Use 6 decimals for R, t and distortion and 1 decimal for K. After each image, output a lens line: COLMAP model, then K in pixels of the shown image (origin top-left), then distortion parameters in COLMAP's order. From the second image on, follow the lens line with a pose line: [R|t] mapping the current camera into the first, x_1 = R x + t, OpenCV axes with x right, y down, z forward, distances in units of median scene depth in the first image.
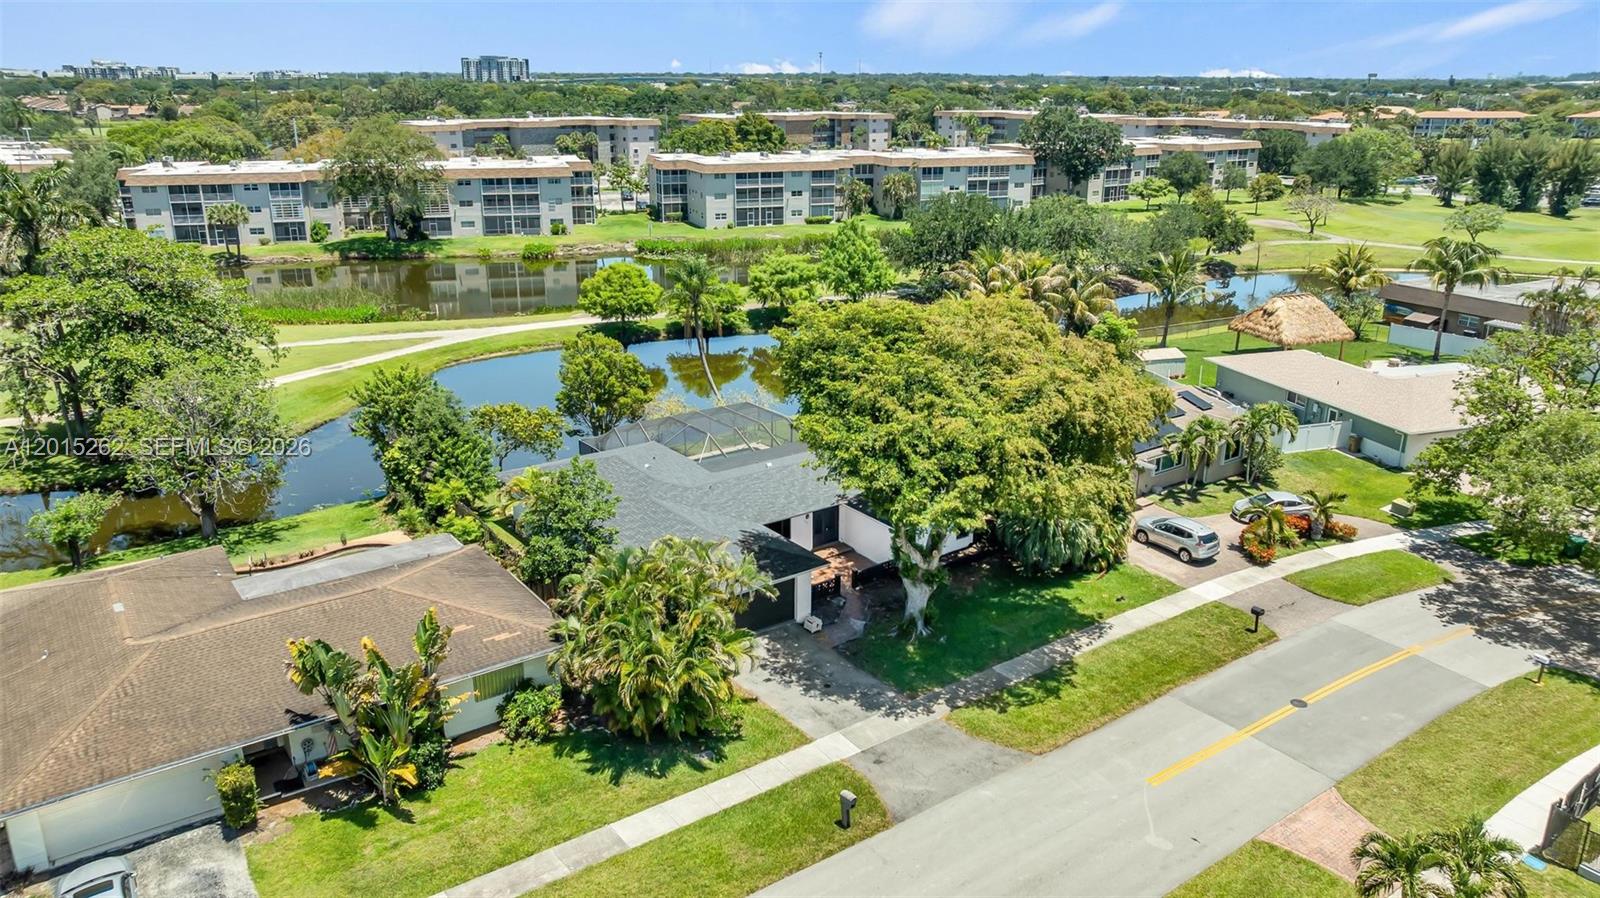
lens RADIAL K [[1123.3, 0, 807.2], [0, 1123.3, 443.7], [0, 0, 1]] dist [-0.020156, 0.003522]
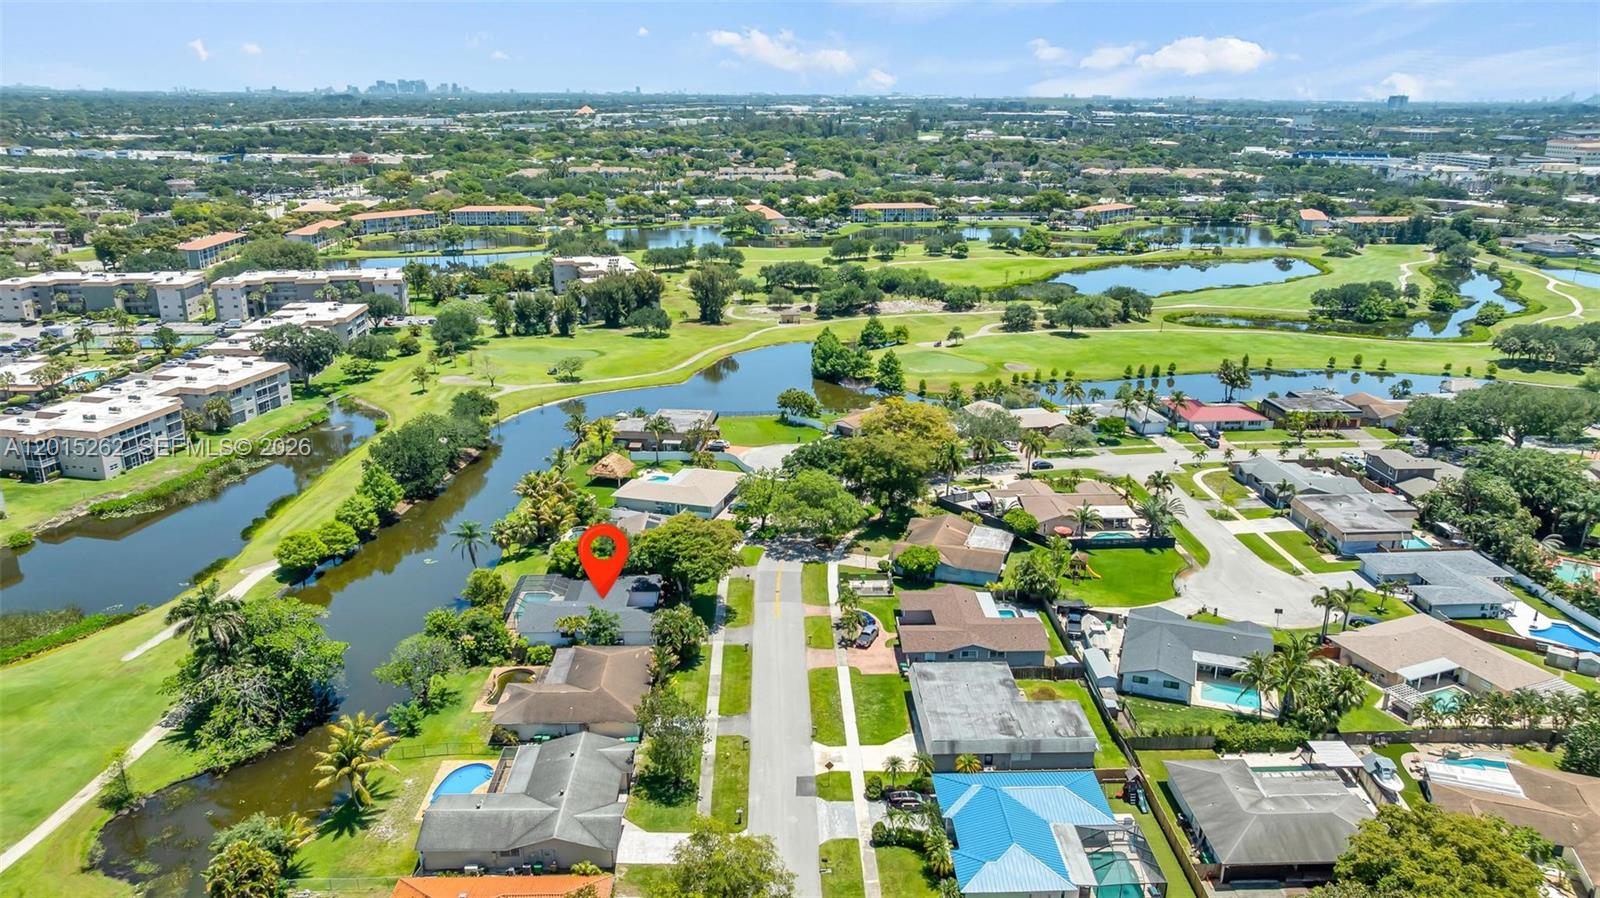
lens RADIAL K [[1123.3, 0, 807.2], [0, 1123.3, 443.7], [0, 0, 1]] dist [-0.020156, 0.003522]
pose [[0.560720, -0.250336, 0.789256, -0.699276], [0.254731, 0.959126, 0.123243, -0.204409], [-0.787849, 0.131943, 0.601569, -0.428728]]
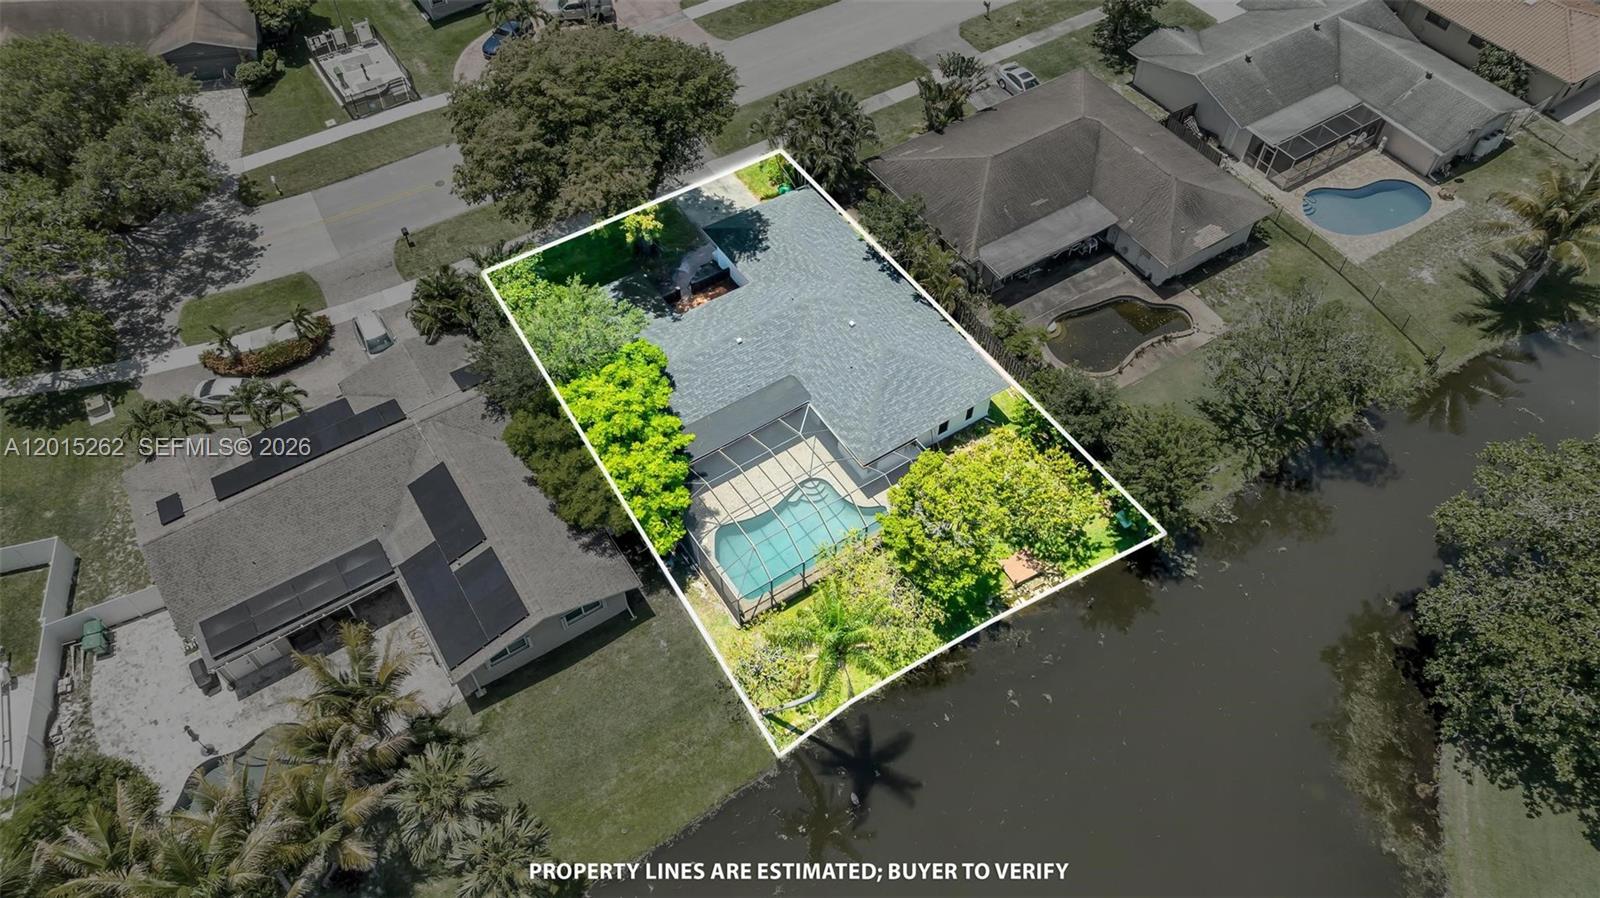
lens RADIAL K [[1107.6, 0, 806.7], [0, 1107.6, 446.1], [0, 0, 1]] dist [-0.072529, 0.067731]
pose [[-0.998952, -0.045363, 0.006067, -0.039255], [-0.009138, 0.327569, 0.944783, -0.341002], [-0.044846, 0.943738, -0.327640, 0.535441]]
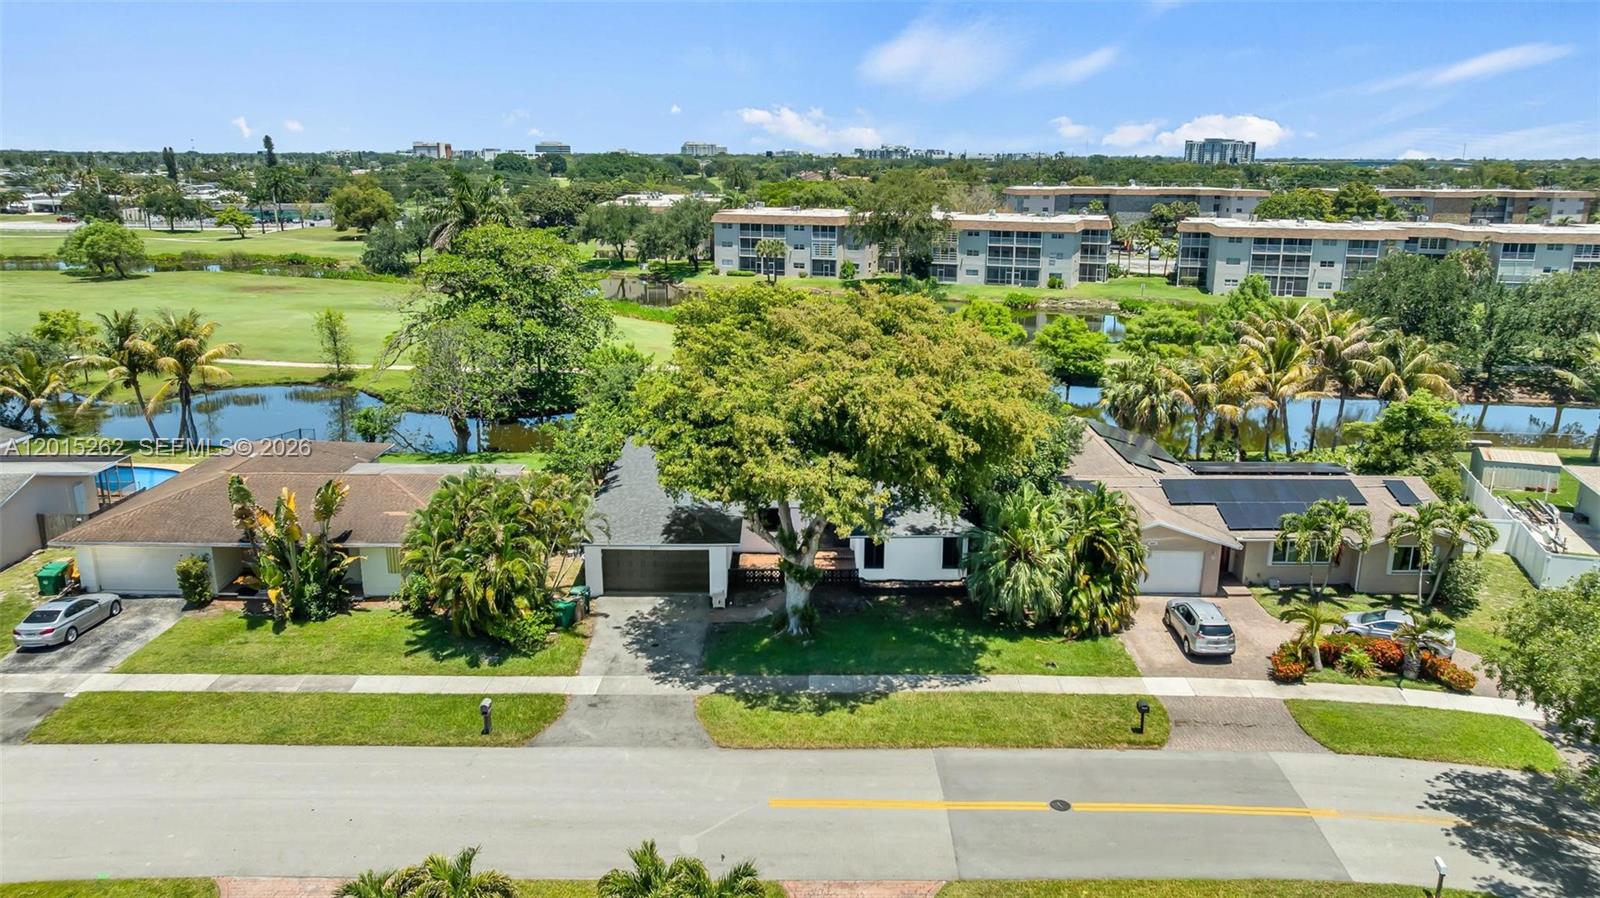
lens RADIAL K [[1123.3, 0, 807.2], [0, 1123.3, 443.7], [0, 0, 1]] dist [-0.020156, 0.003522]
pose [[0.813352, 0.143813, -0.563717, 0.200542], [-0.183049, 0.983013, -0.013327, 0.006185], [0.552224, 0.114028, 0.825861, 0.059160]]
